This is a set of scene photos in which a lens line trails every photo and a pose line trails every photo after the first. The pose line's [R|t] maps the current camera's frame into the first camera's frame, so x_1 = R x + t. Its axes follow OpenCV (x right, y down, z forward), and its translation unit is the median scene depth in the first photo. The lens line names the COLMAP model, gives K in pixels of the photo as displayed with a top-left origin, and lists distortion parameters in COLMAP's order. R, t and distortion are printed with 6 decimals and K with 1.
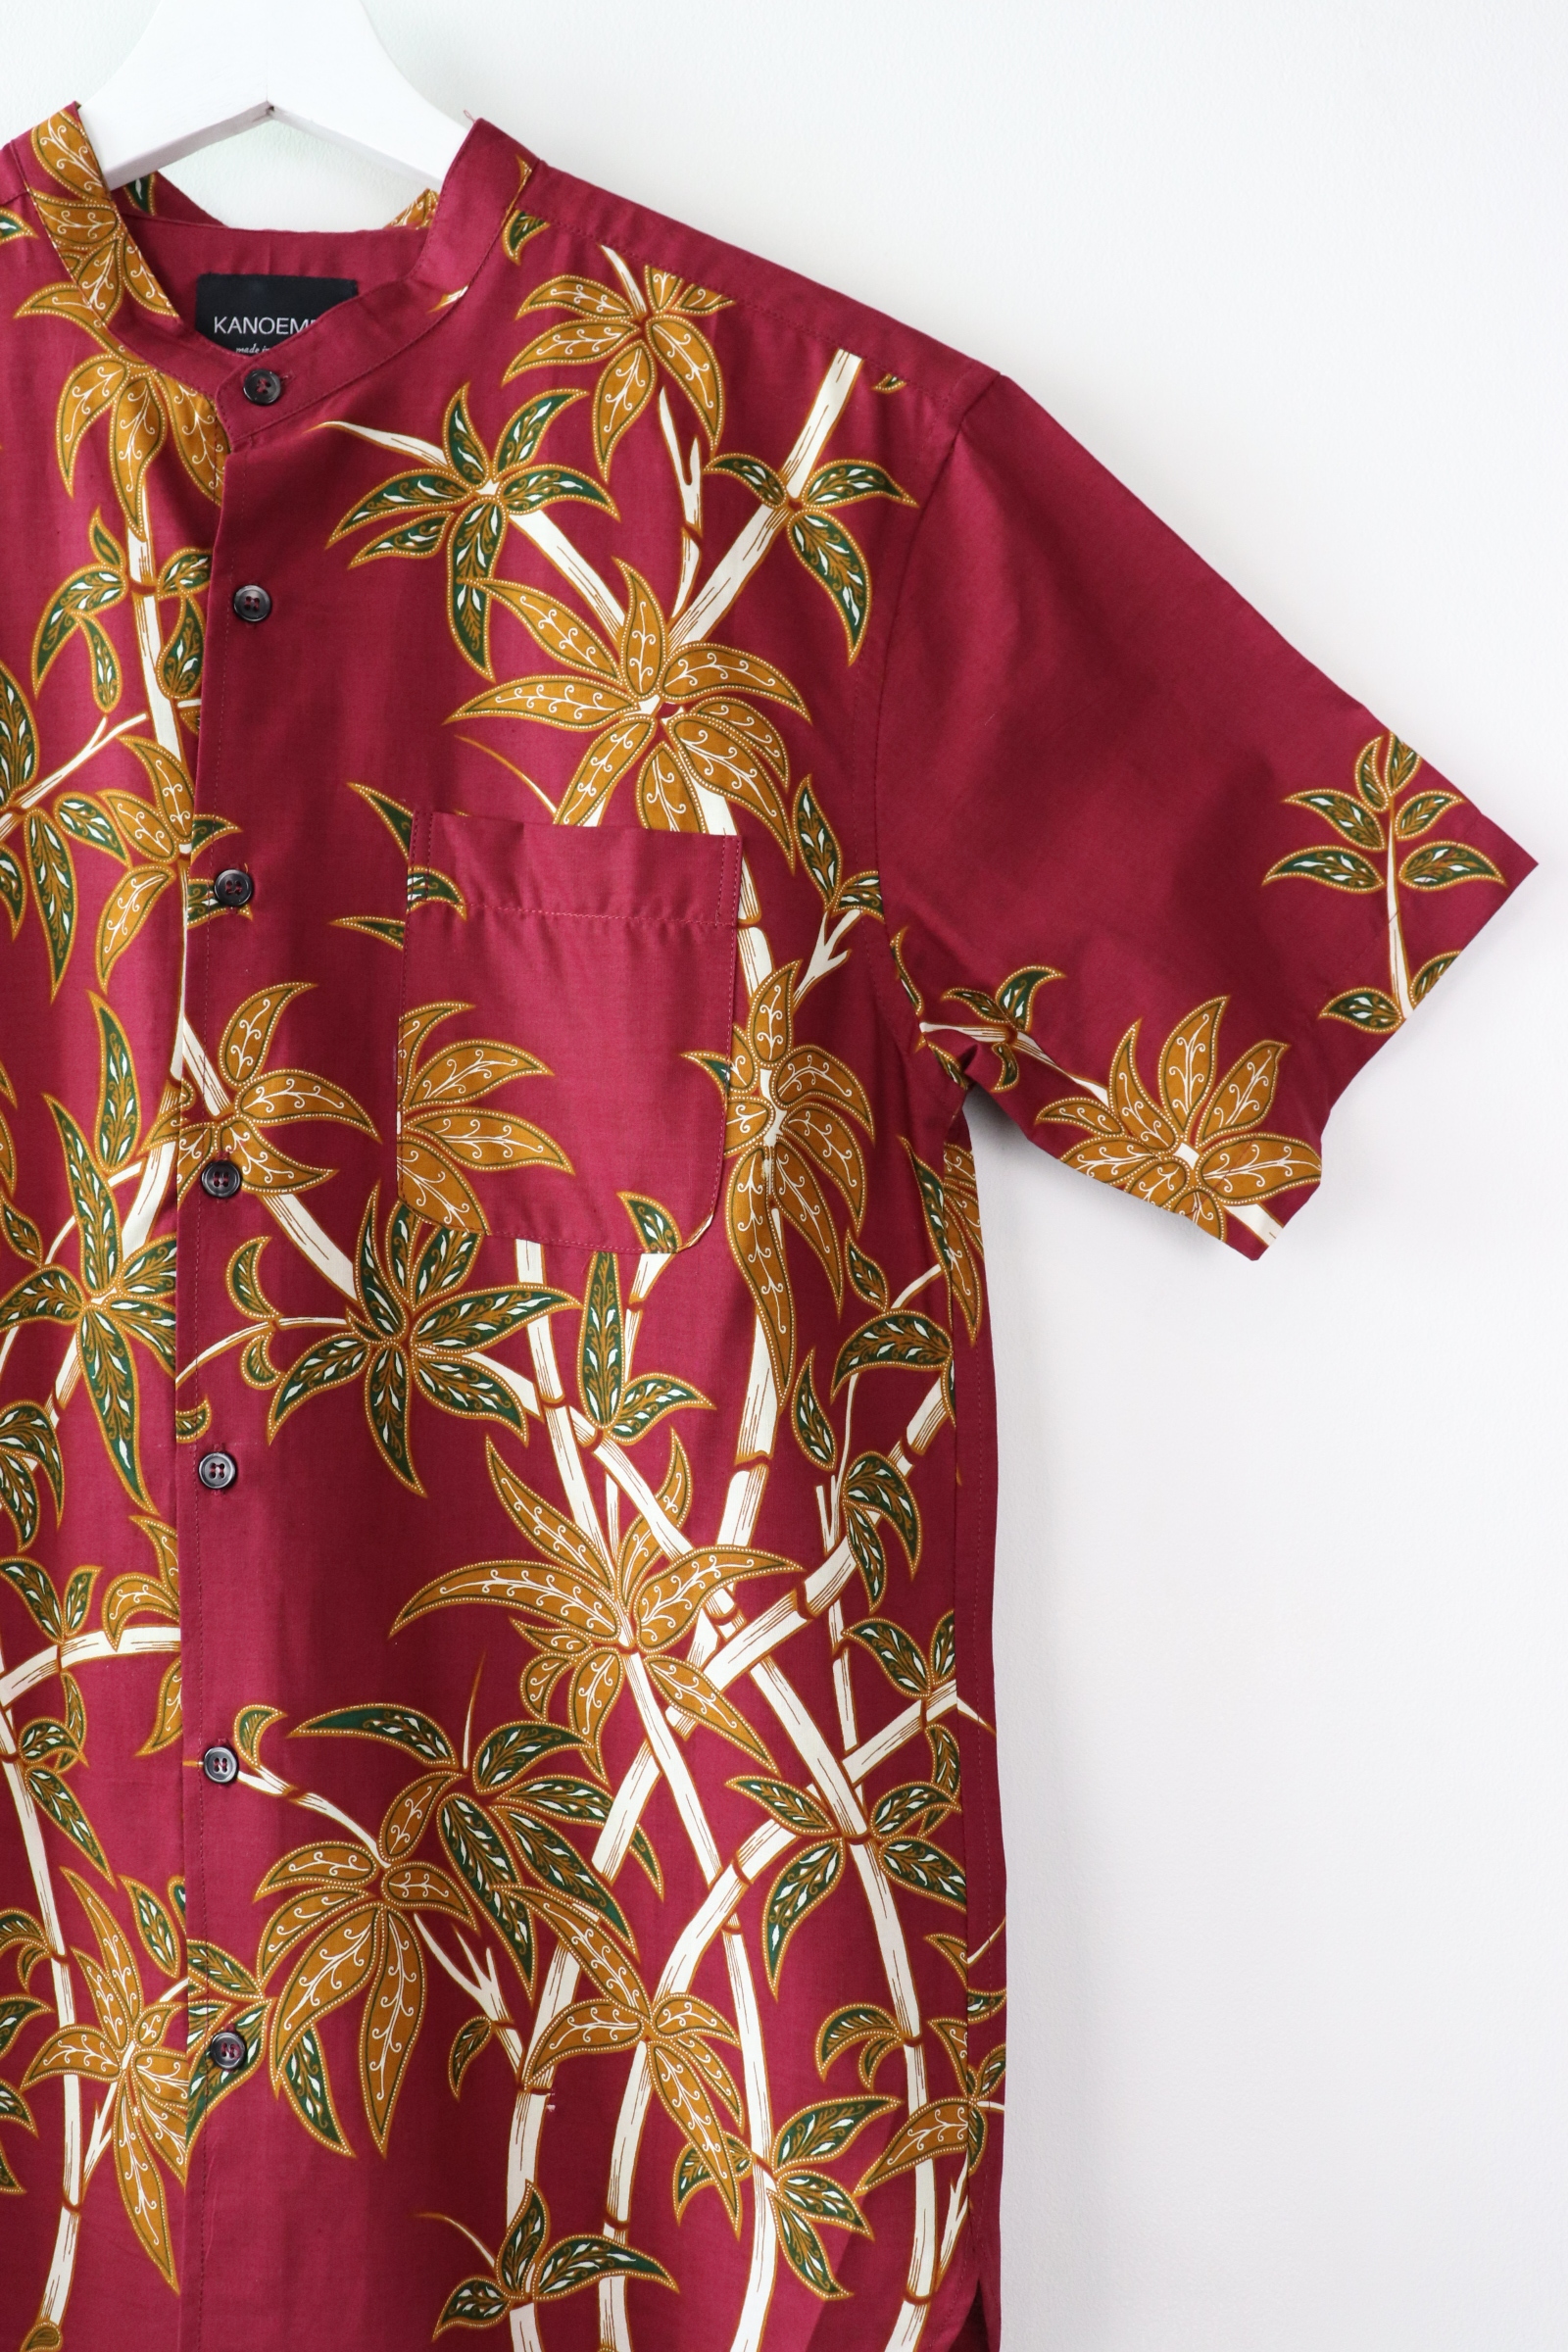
lens RADIAL K [[2212.6, 0, 781.7], [0, 2212.6, 1162.5], [0, 0, 1]] dist [-0.166775, 0.197159]
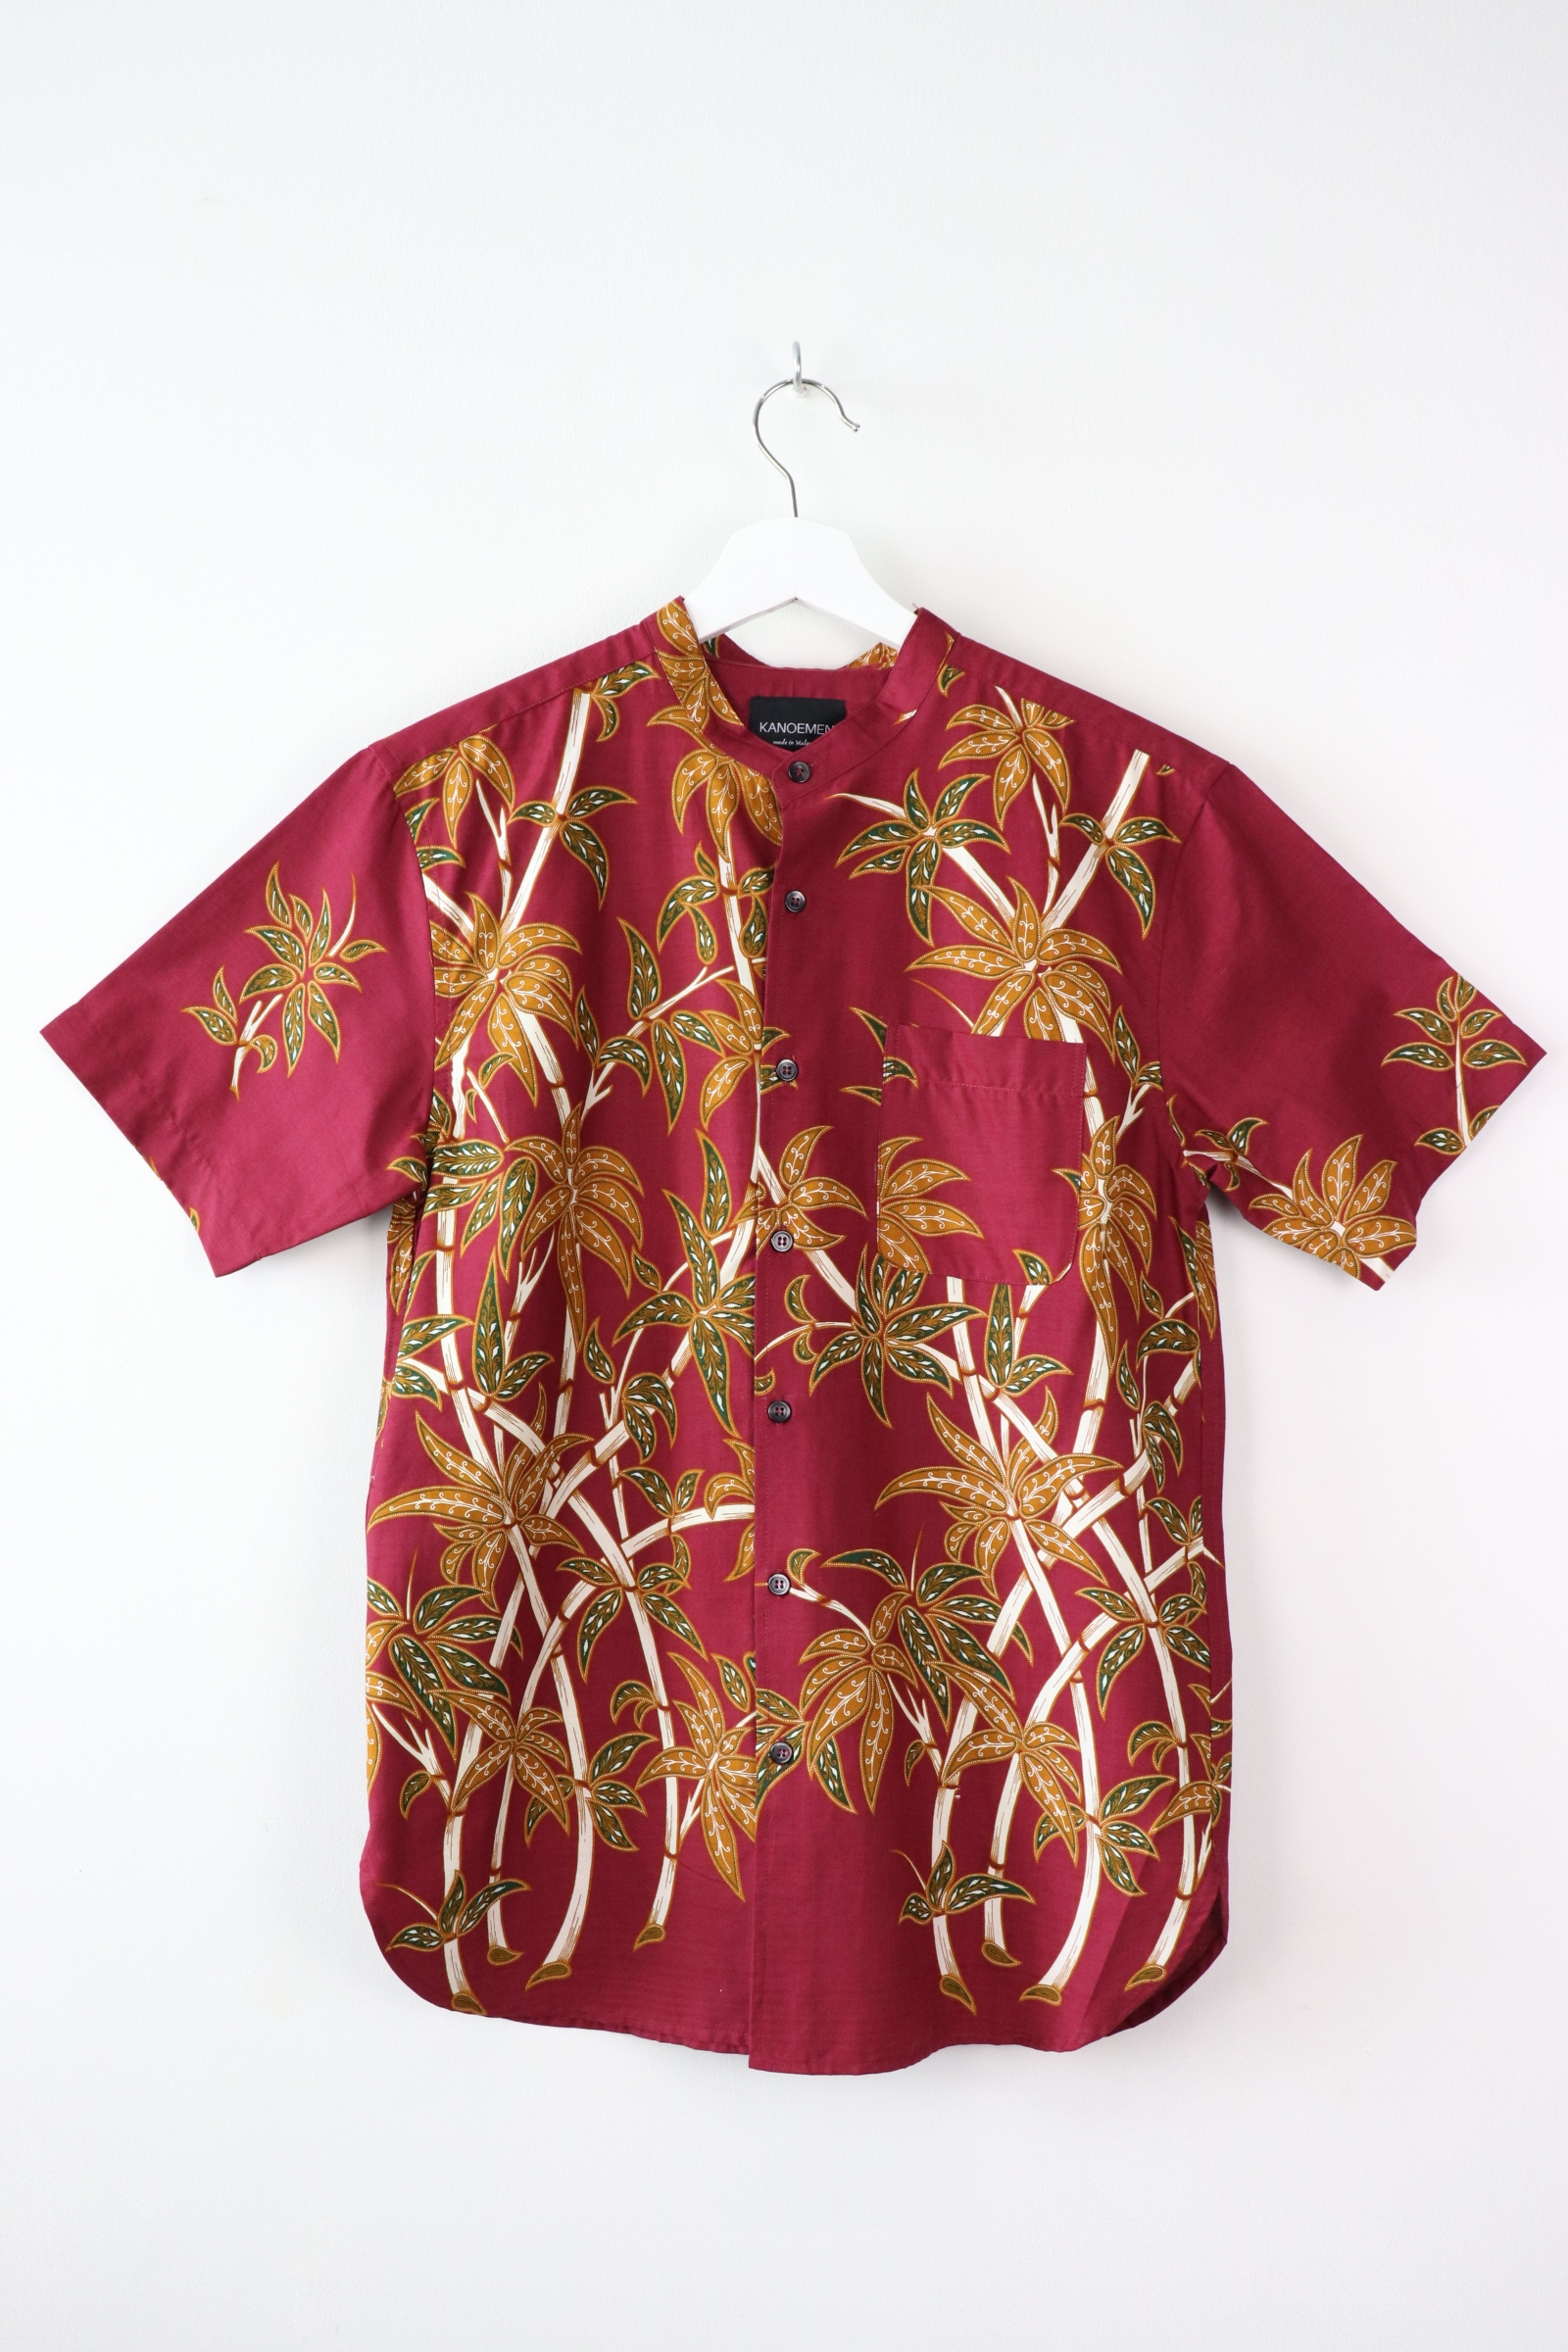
lens RADIAL K [[2212.6, 0, 781.7], [0, 2212.6, 1162.5], [0, 0, 1]] dist [-0.166775, 0.197159]
pose [[0.999900, 0.004213, -0.013504, -0.226478], [-0.004374, 0.999919, -0.011937, -0.032469], [0.013452, 0.011995, 0.999838, -0.709321]]
